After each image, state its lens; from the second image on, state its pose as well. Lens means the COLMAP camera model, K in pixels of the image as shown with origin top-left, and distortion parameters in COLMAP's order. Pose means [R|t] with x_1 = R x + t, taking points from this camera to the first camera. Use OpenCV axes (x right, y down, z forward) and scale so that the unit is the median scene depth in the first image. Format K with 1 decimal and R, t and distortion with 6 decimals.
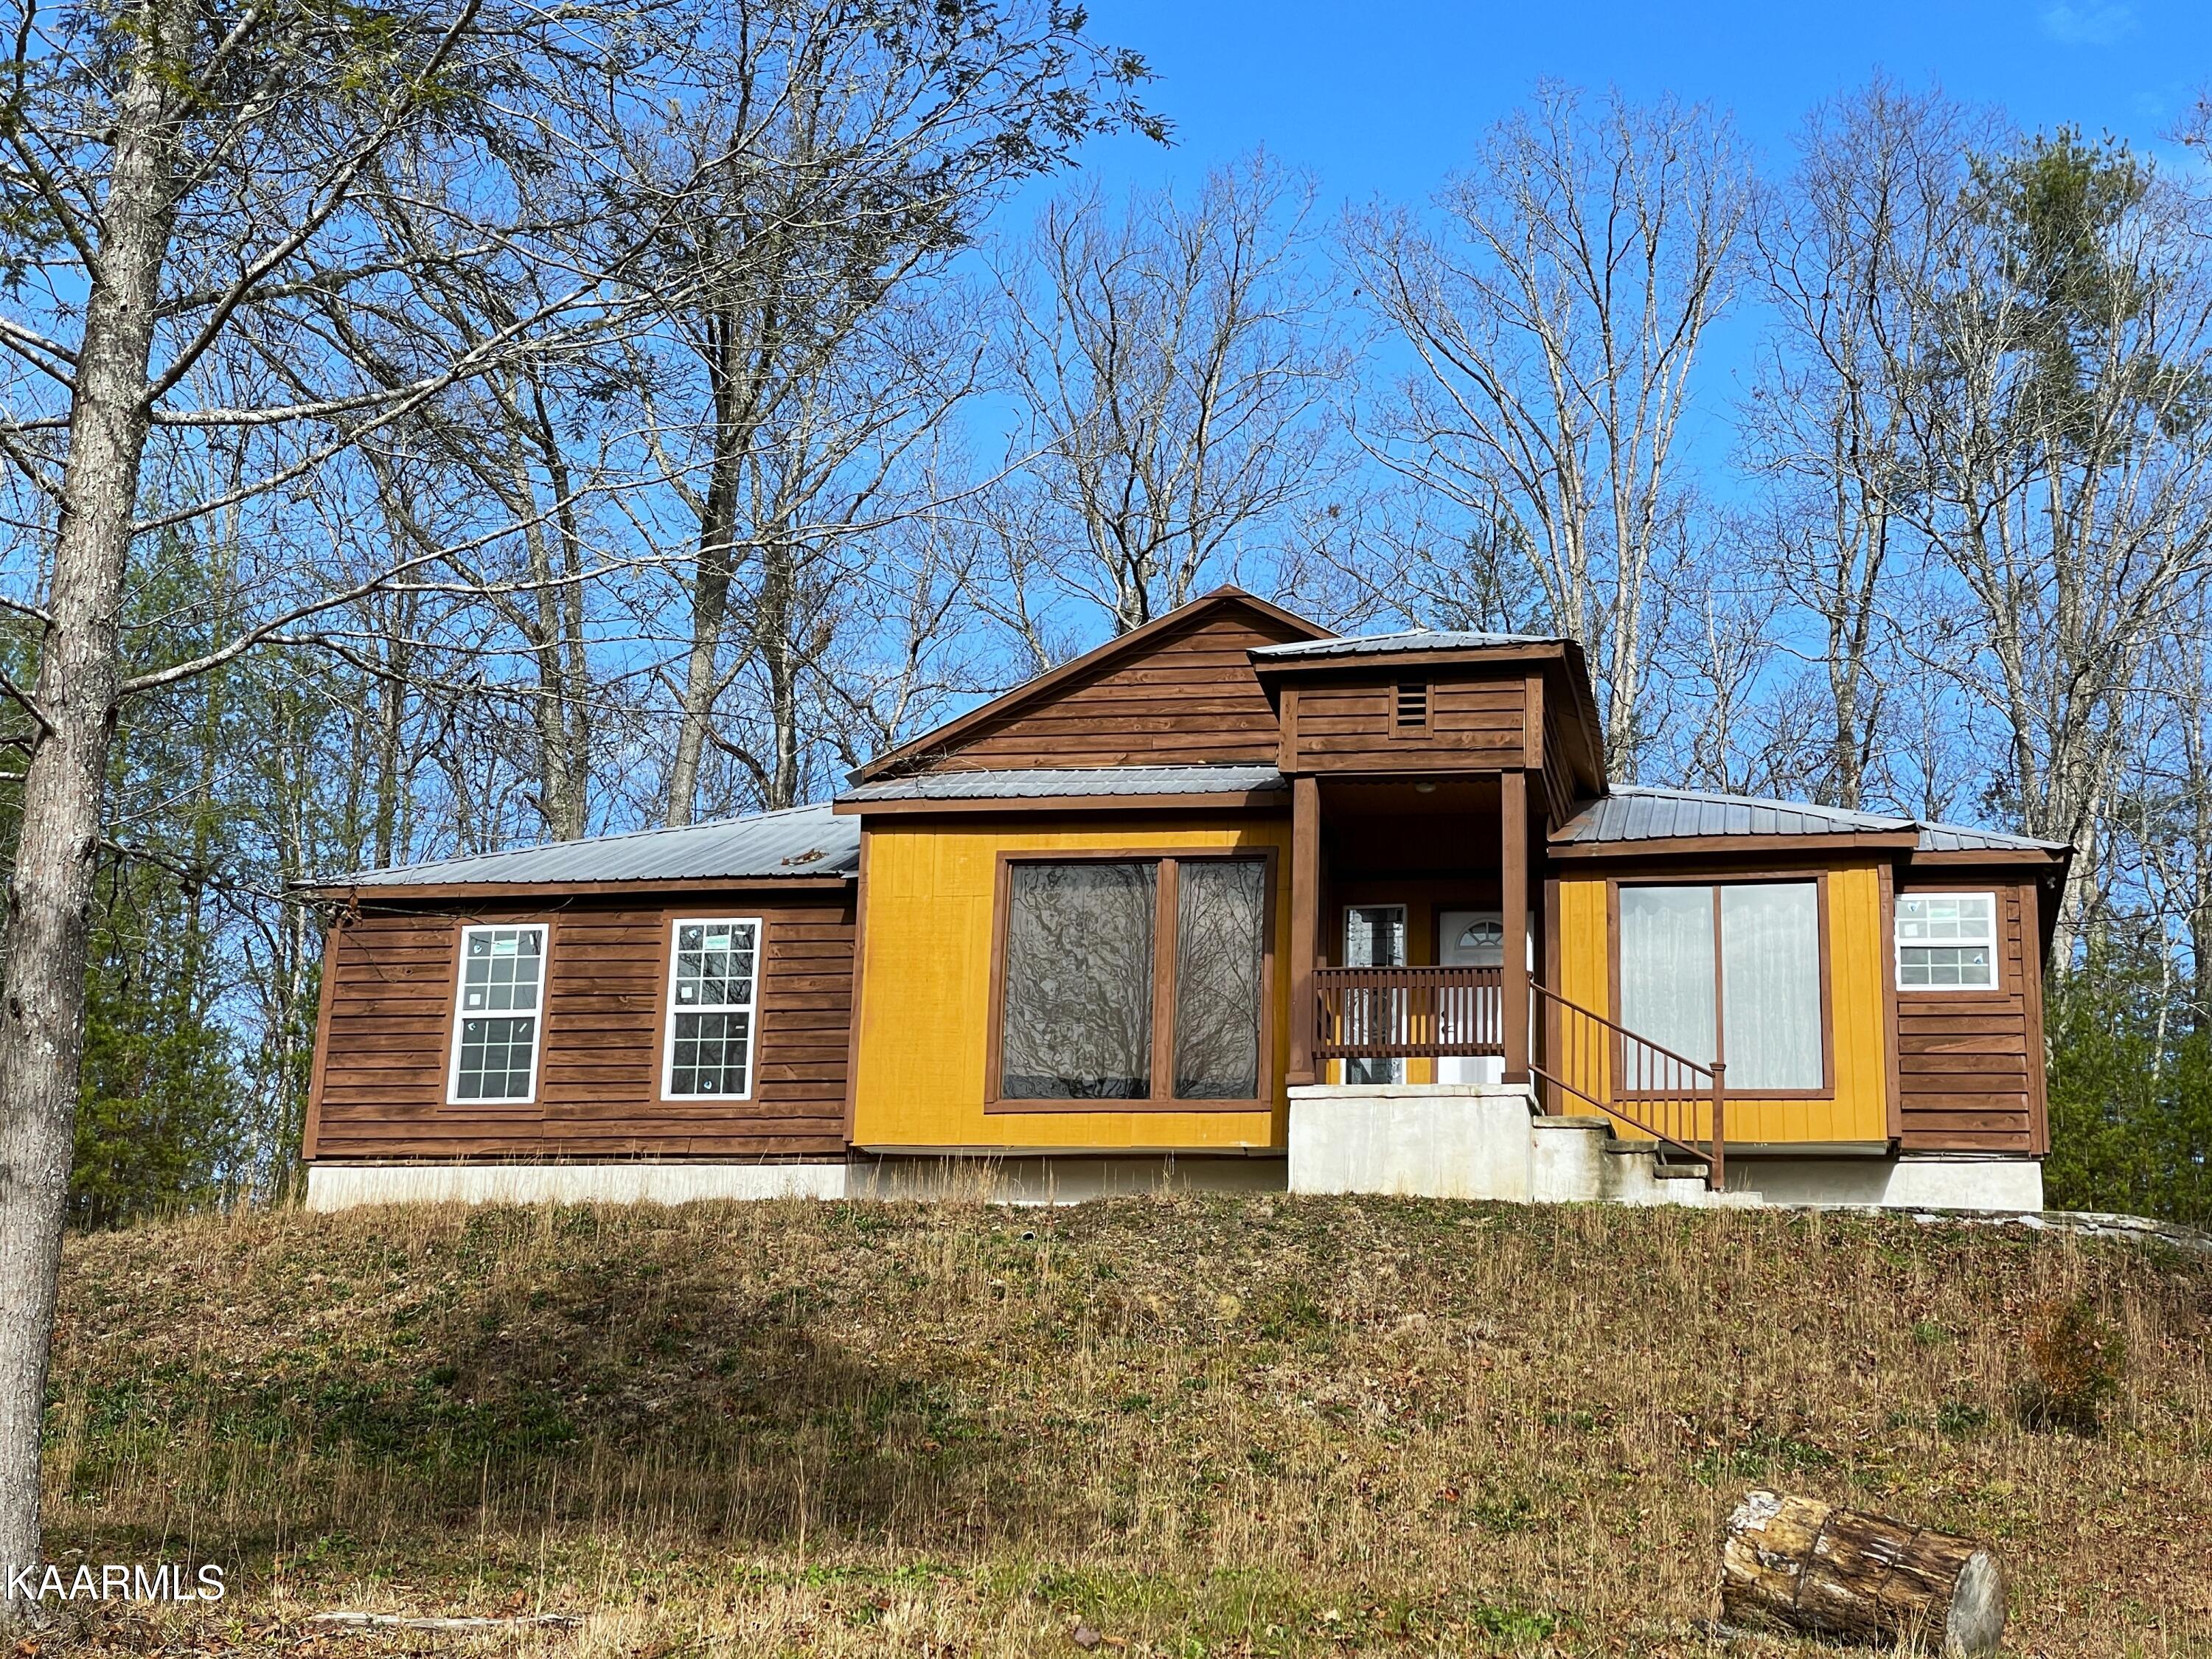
lens RADIAL K [[3430.7, 0, 1106.0], [0, 3430.7, 829.5], [0, 0, 1]] dist [0.120036, -0.055957]
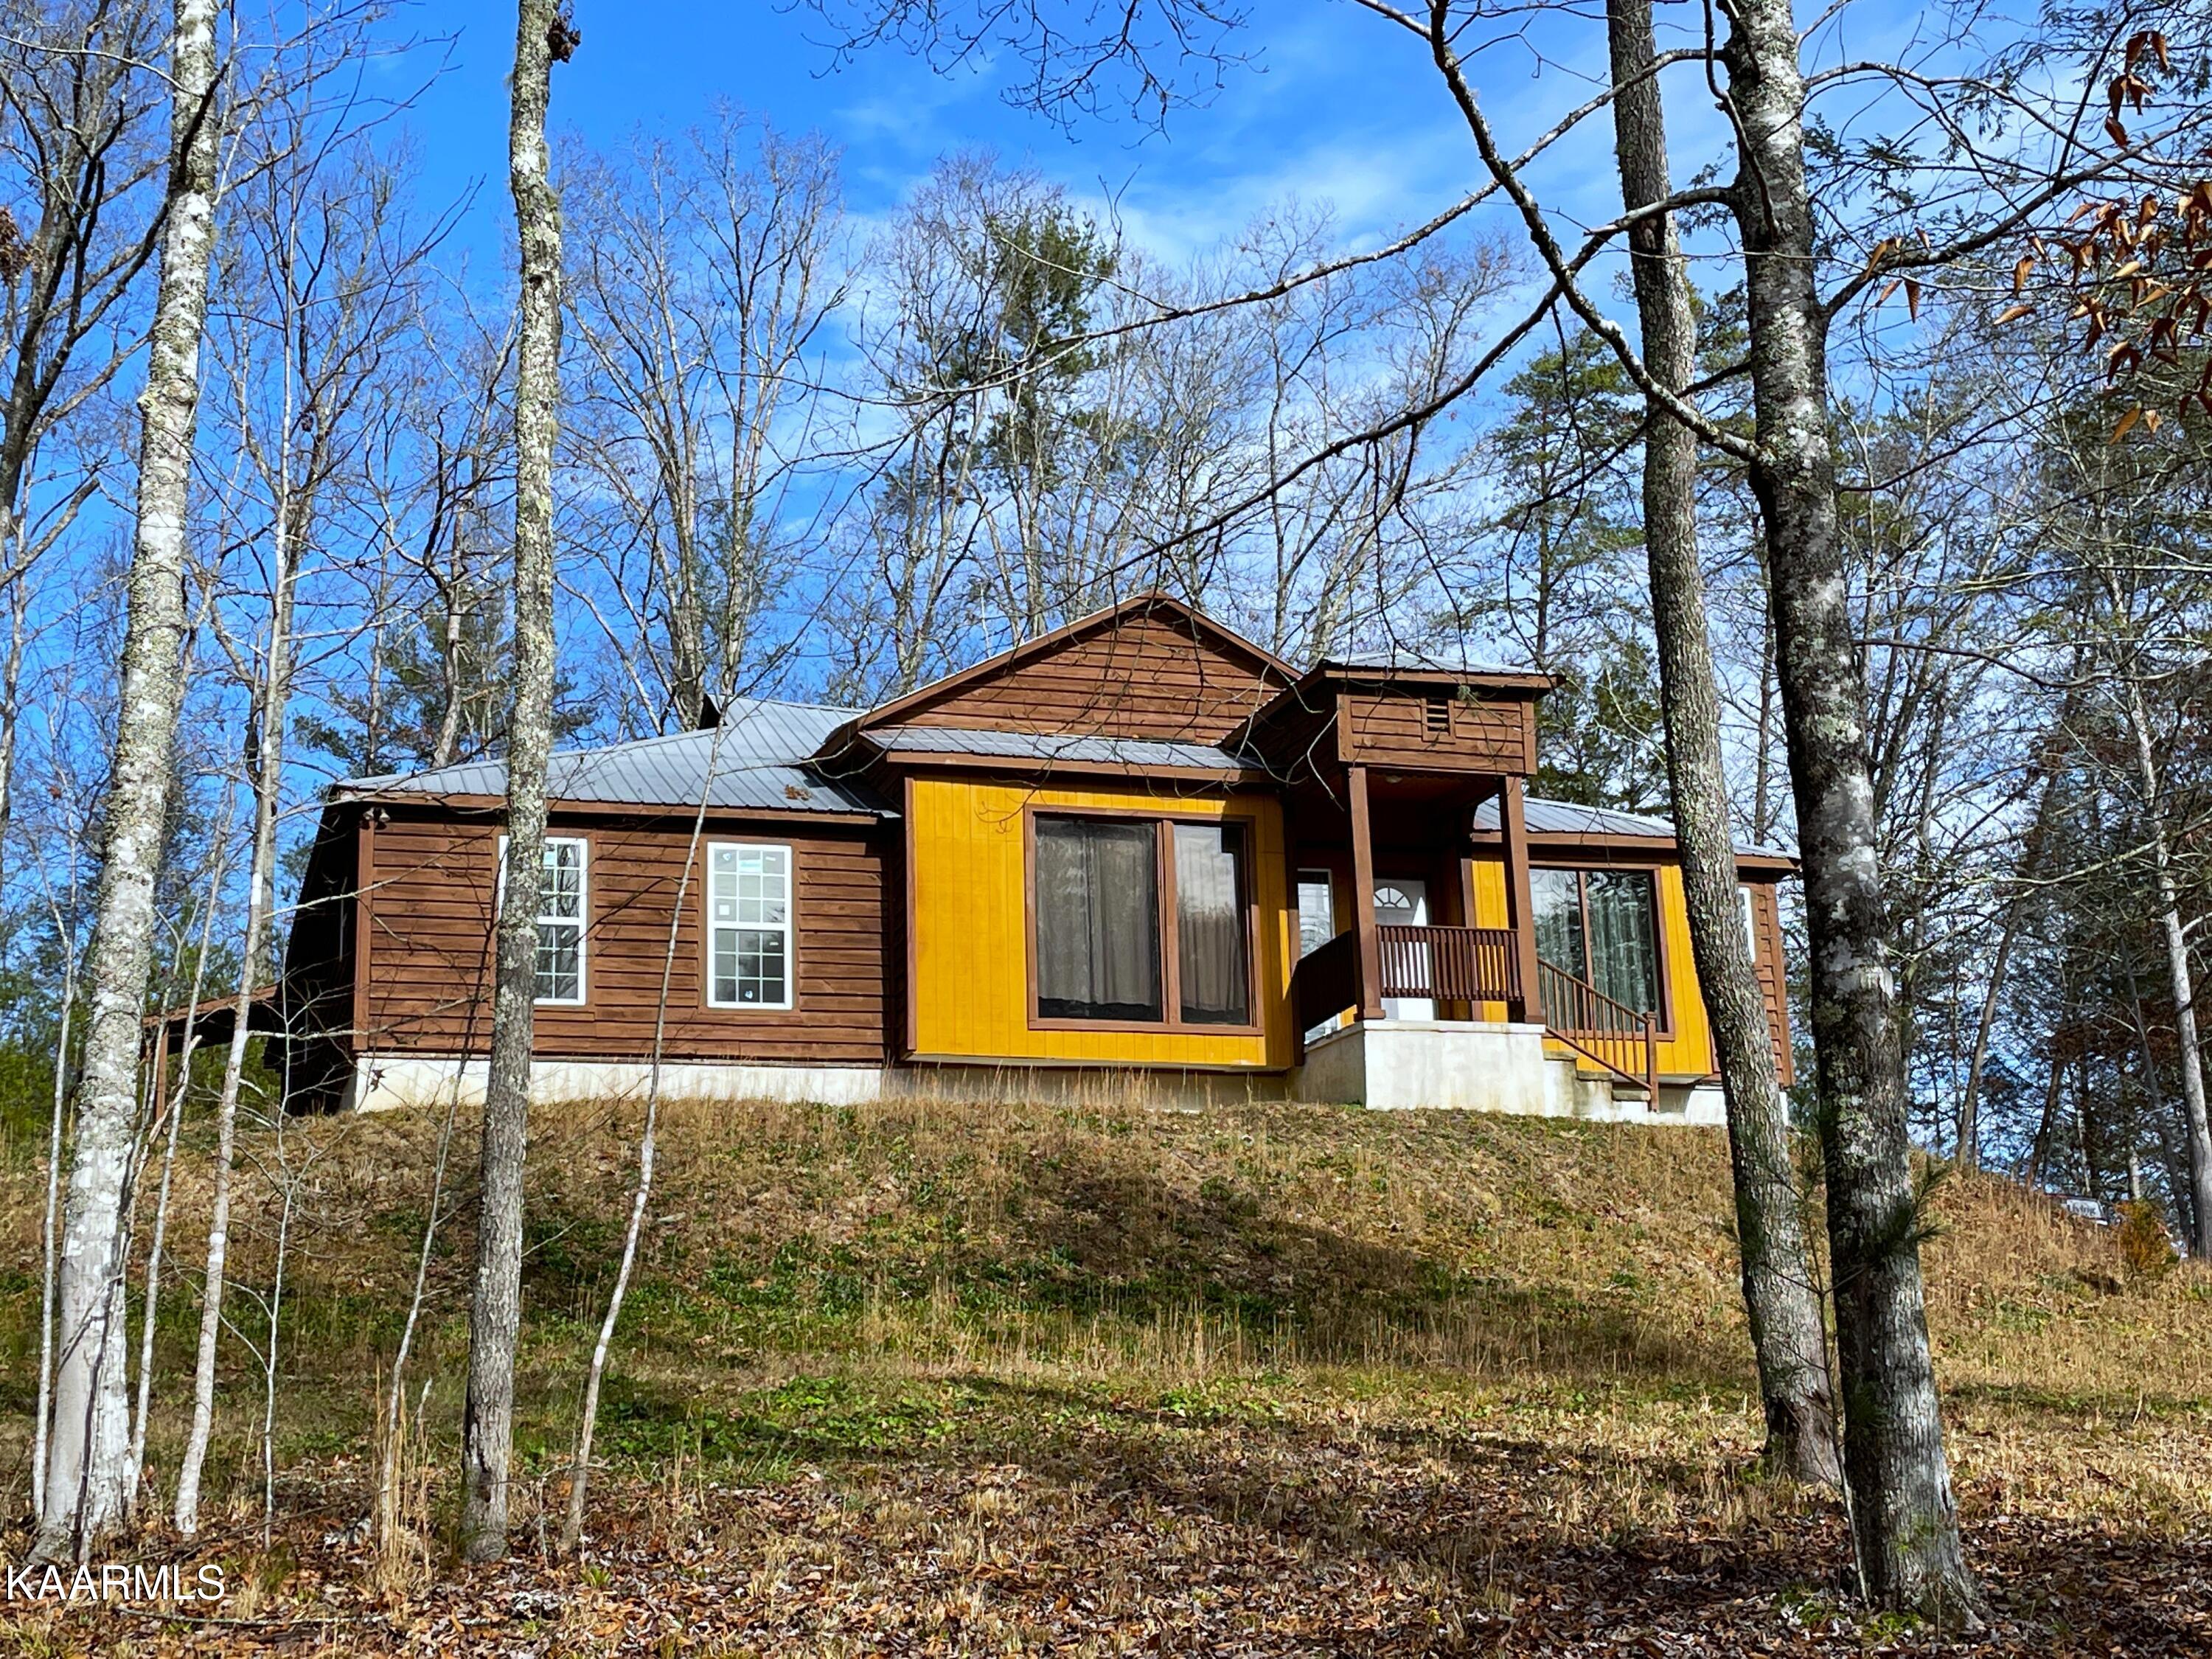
lens RADIAL K [[3219.5, 0, 1106.0], [0, 3219.5, 829.5], [0, 0, 1]] dist [0.144687, -0.232076]
pose [[0.872714, 0.061298, 0.484368, -0.542898], [-0.074643, 0.997176, 0.008292, 0.004018], [-0.482492, -0.043391, 0.874825, 0.035918]]
